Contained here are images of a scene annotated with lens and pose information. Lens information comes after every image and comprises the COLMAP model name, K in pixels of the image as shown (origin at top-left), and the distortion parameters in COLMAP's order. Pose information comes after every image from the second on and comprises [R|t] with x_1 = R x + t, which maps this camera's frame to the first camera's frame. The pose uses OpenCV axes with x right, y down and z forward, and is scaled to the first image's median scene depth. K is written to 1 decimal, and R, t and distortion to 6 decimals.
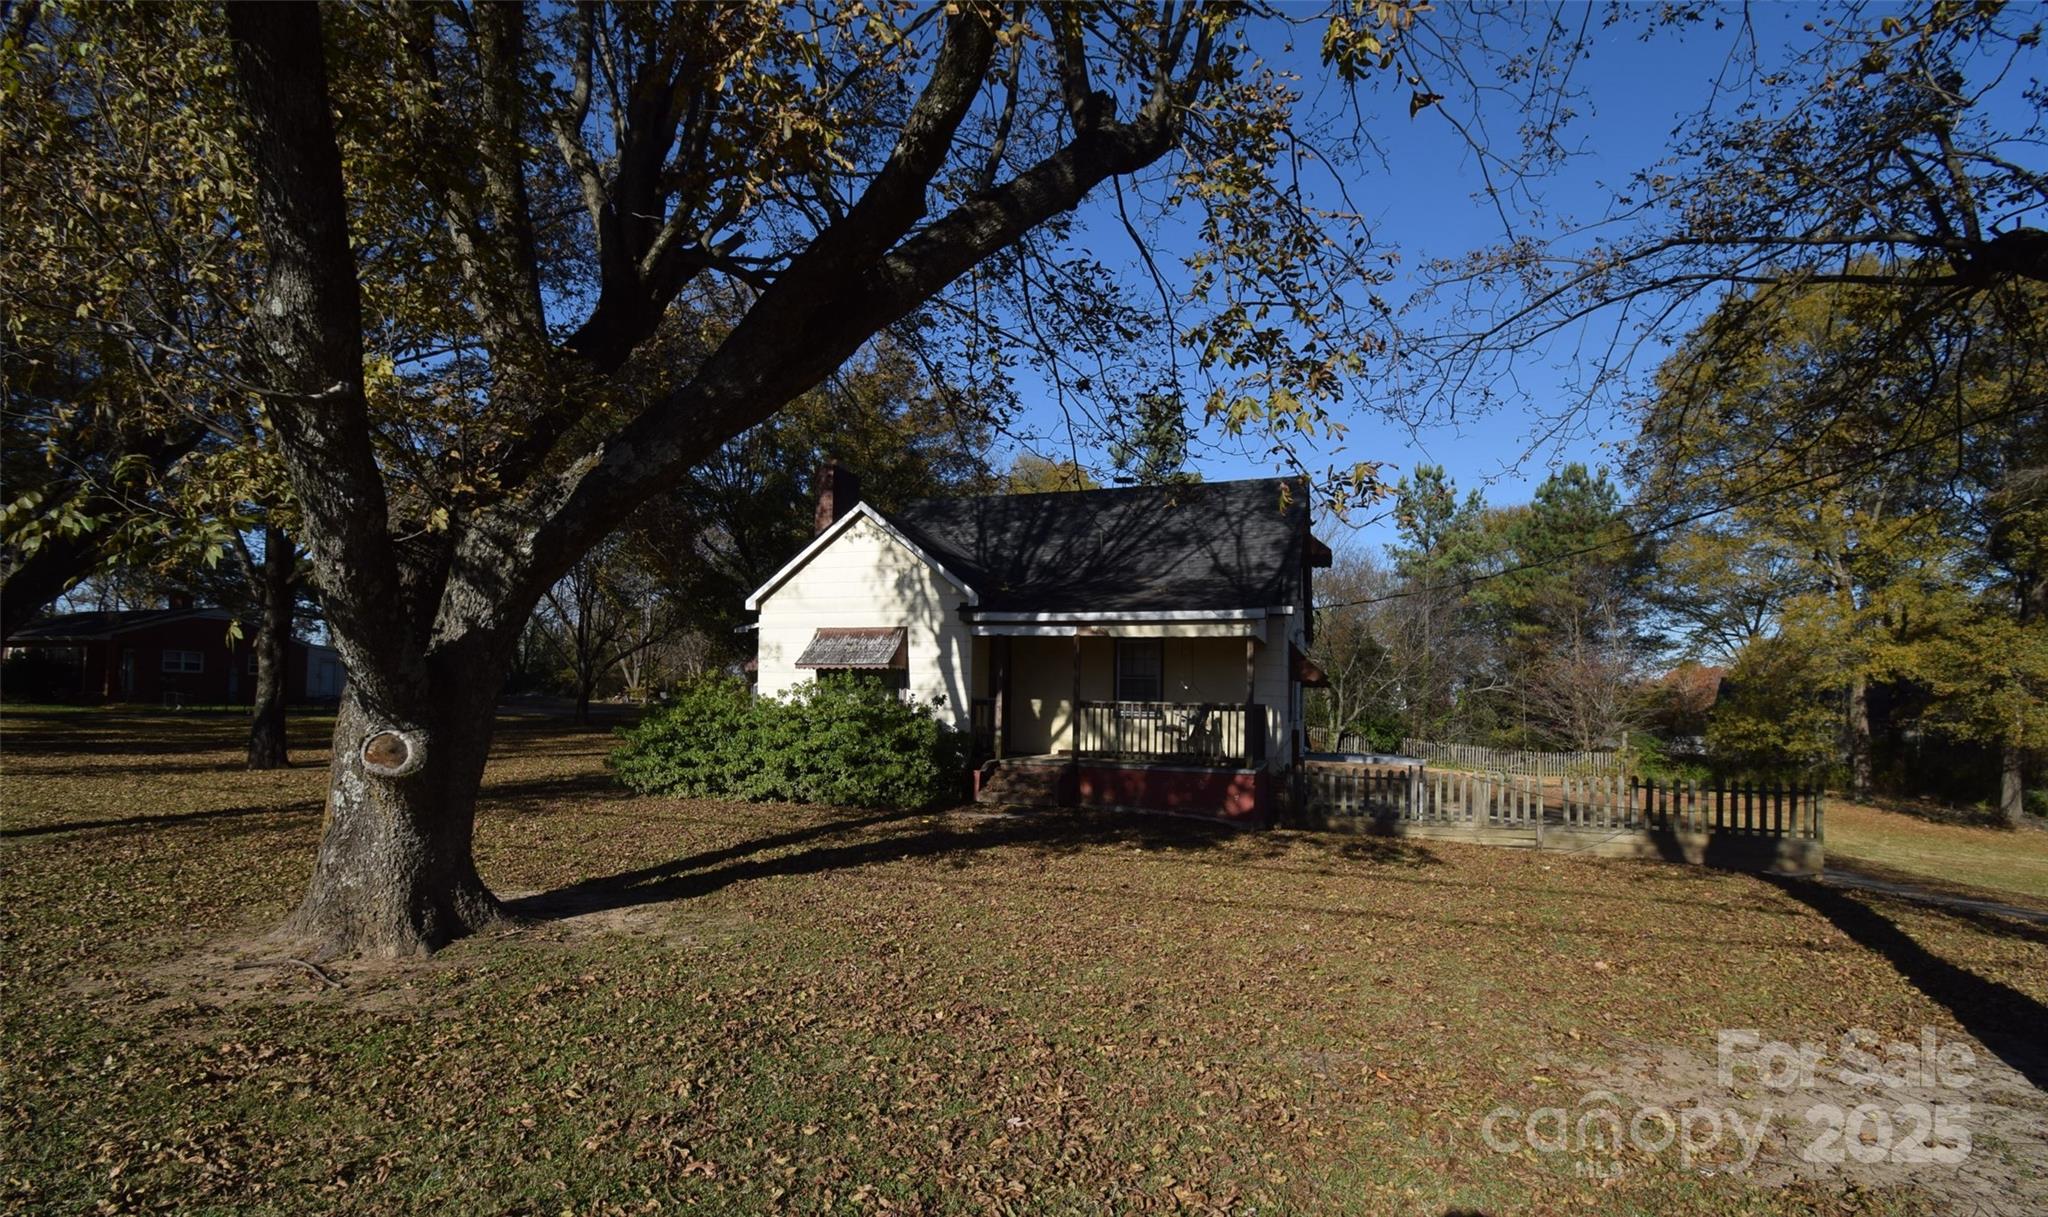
lens RADIAL K [[910.4, 0, 1035.0], [0, 910.4, 678.7], [0, 0, 1]] dist [0.007763, -0.015943]
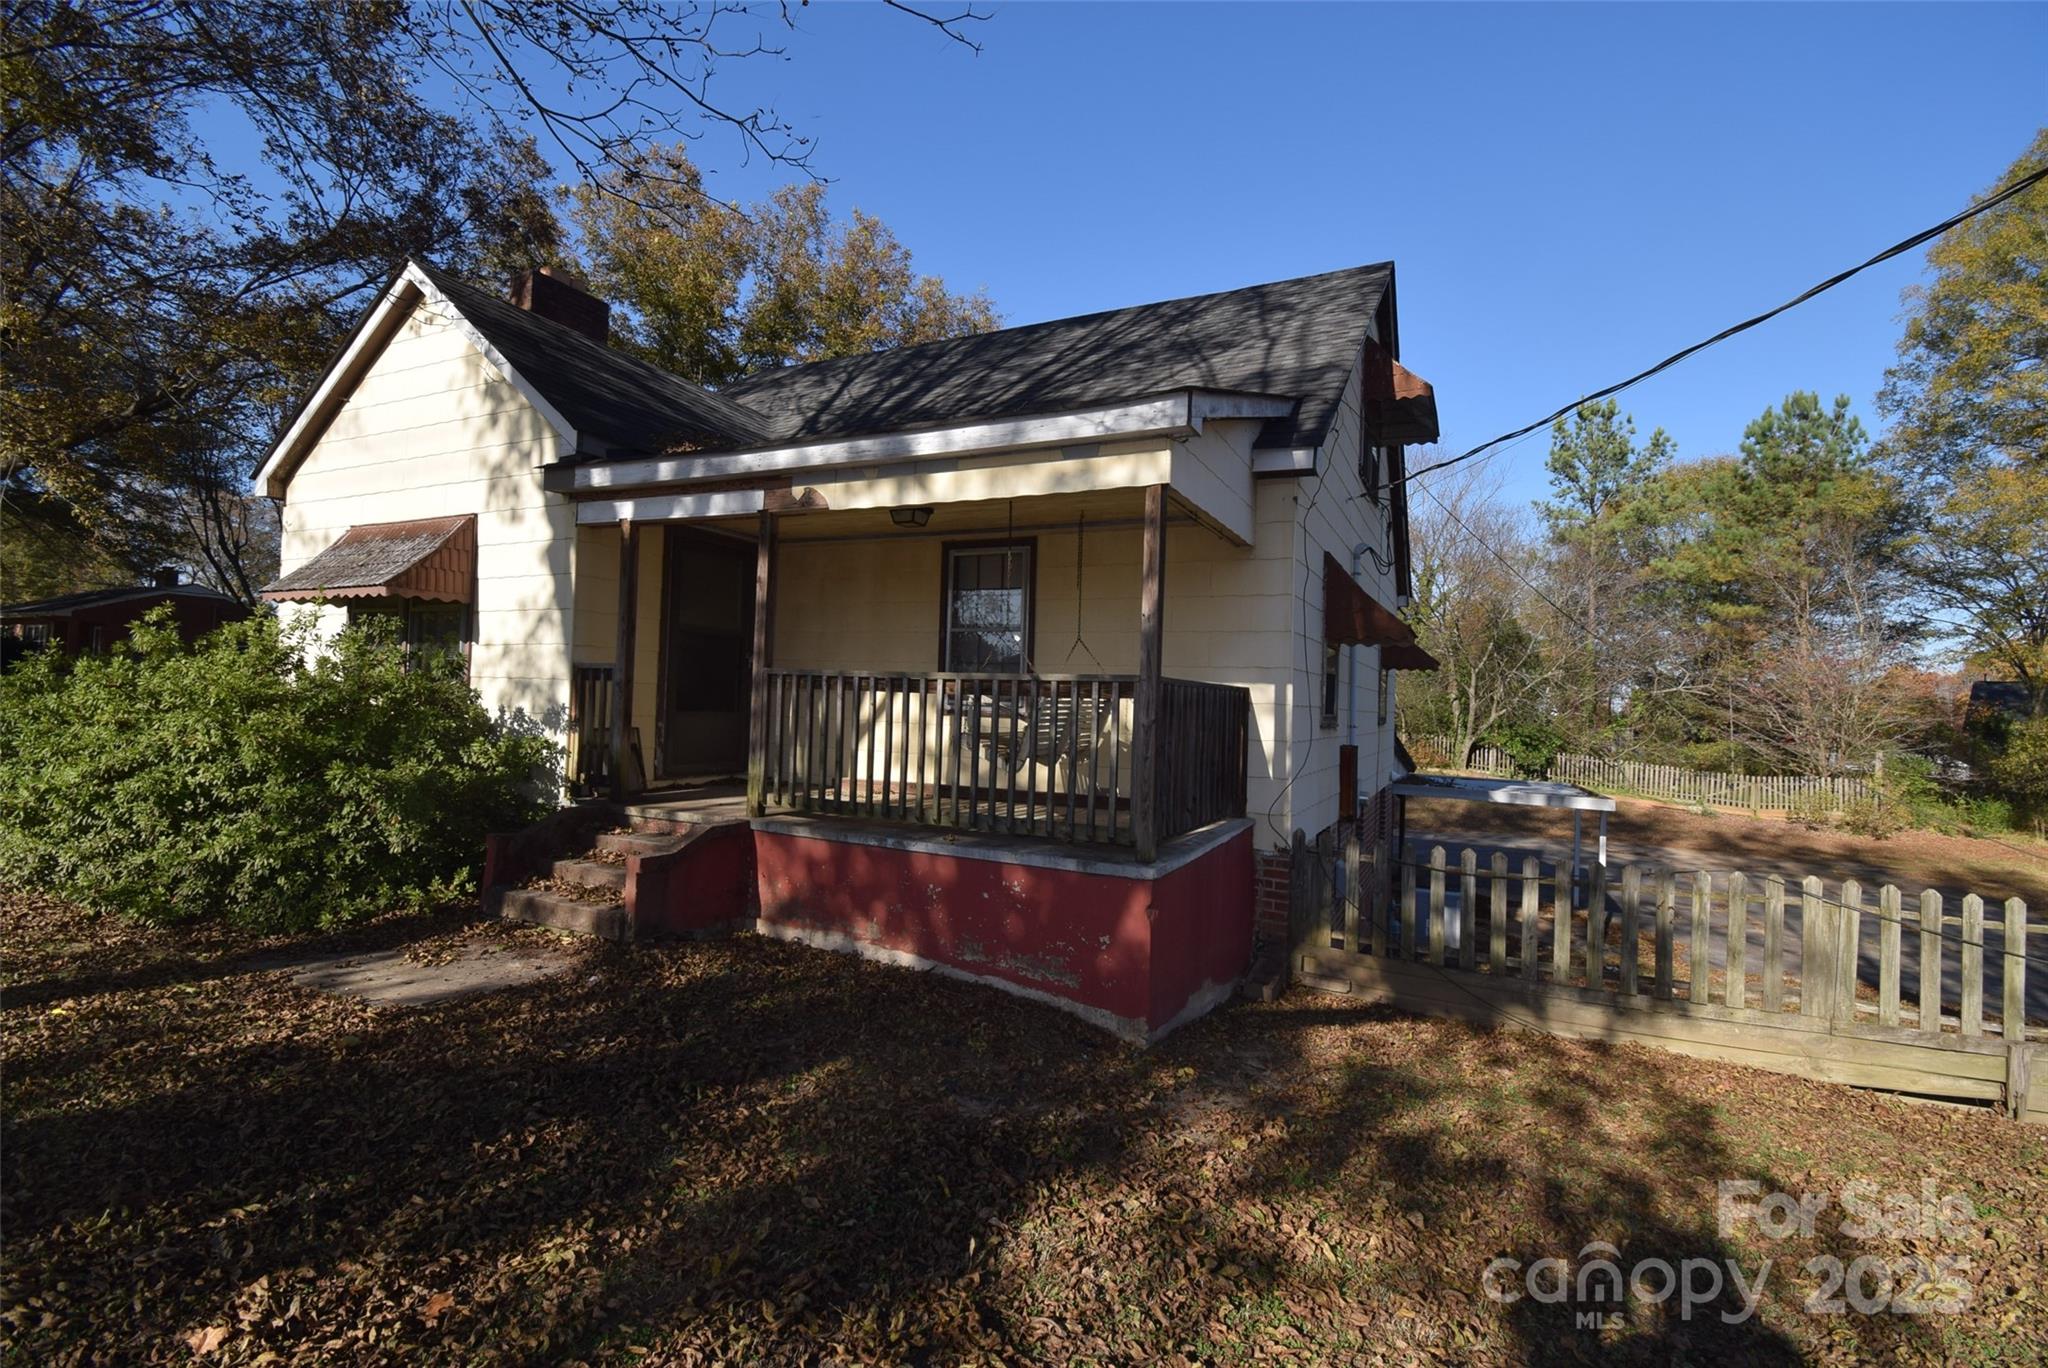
lens RADIAL K [[916.3, 0, 1038.4], [0, 916.3, 678.2], [0, 0, 1]] dist [0.020560, -0.026642]
pose [[0.992122, 0.011891, -0.124712, 0.221999], [-0.011931, 0.999929, 0.000428, 0.026466], [0.124709, 0.001063, 0.992193, 0.590397]]
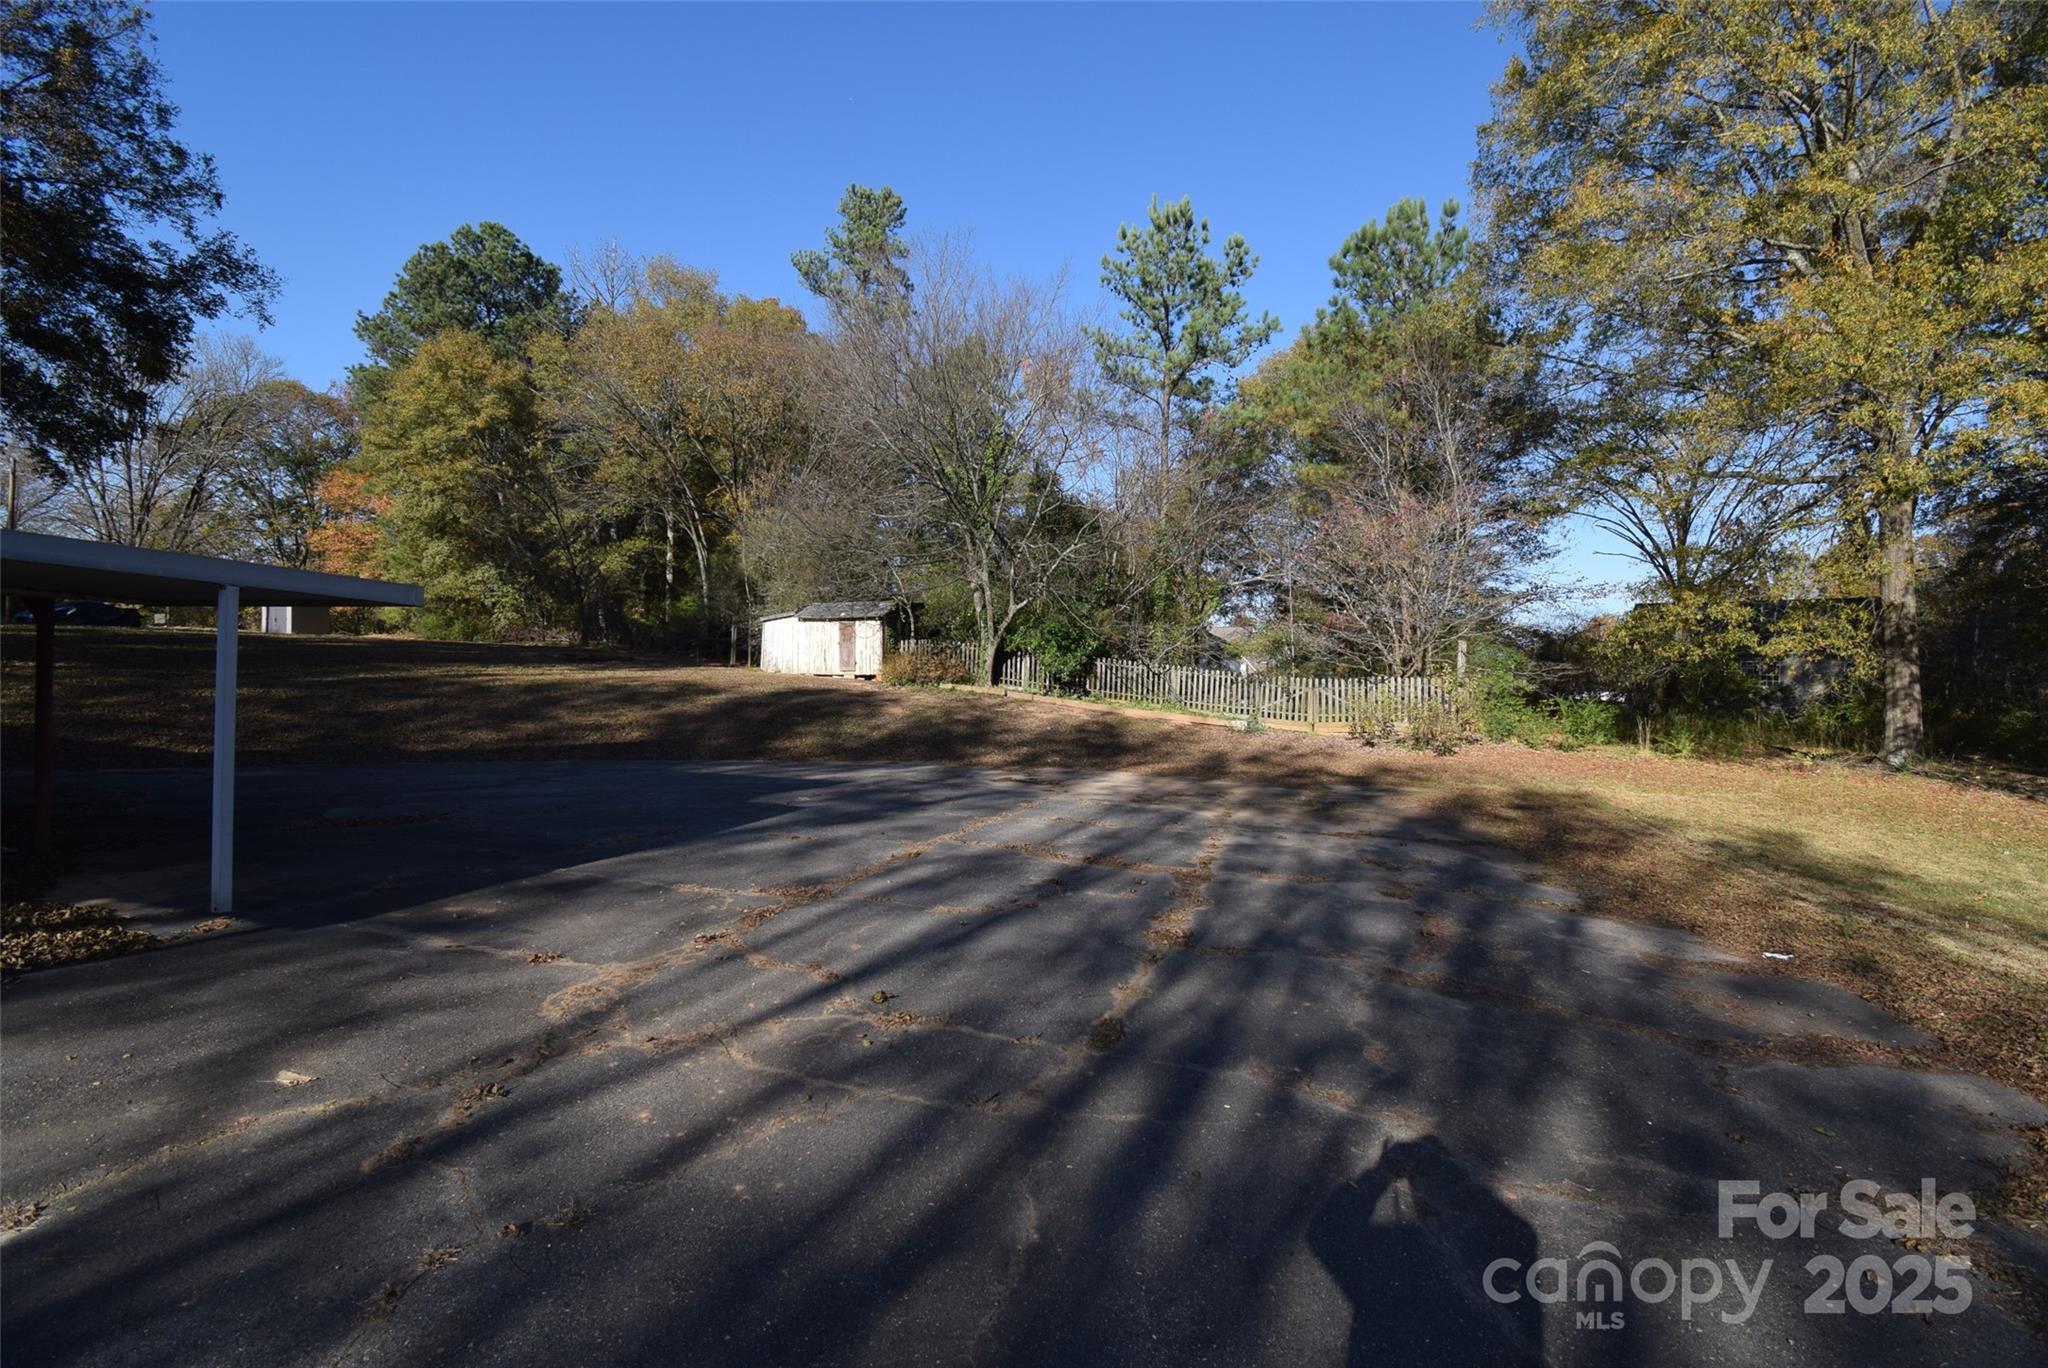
lens RADIAL K [[908.5, 0, 1031.0], [0, 908.5, 675.4], [0, 0, 1]] dist [0.024244, -0.027867]
pose [[0.997521, 0.000569, 0.070365, 1.060319], [-0.003241, 0.999278, 0.037863, 0.180801], [-0.070292, -0.037997, 0.996803, 1.424157]]
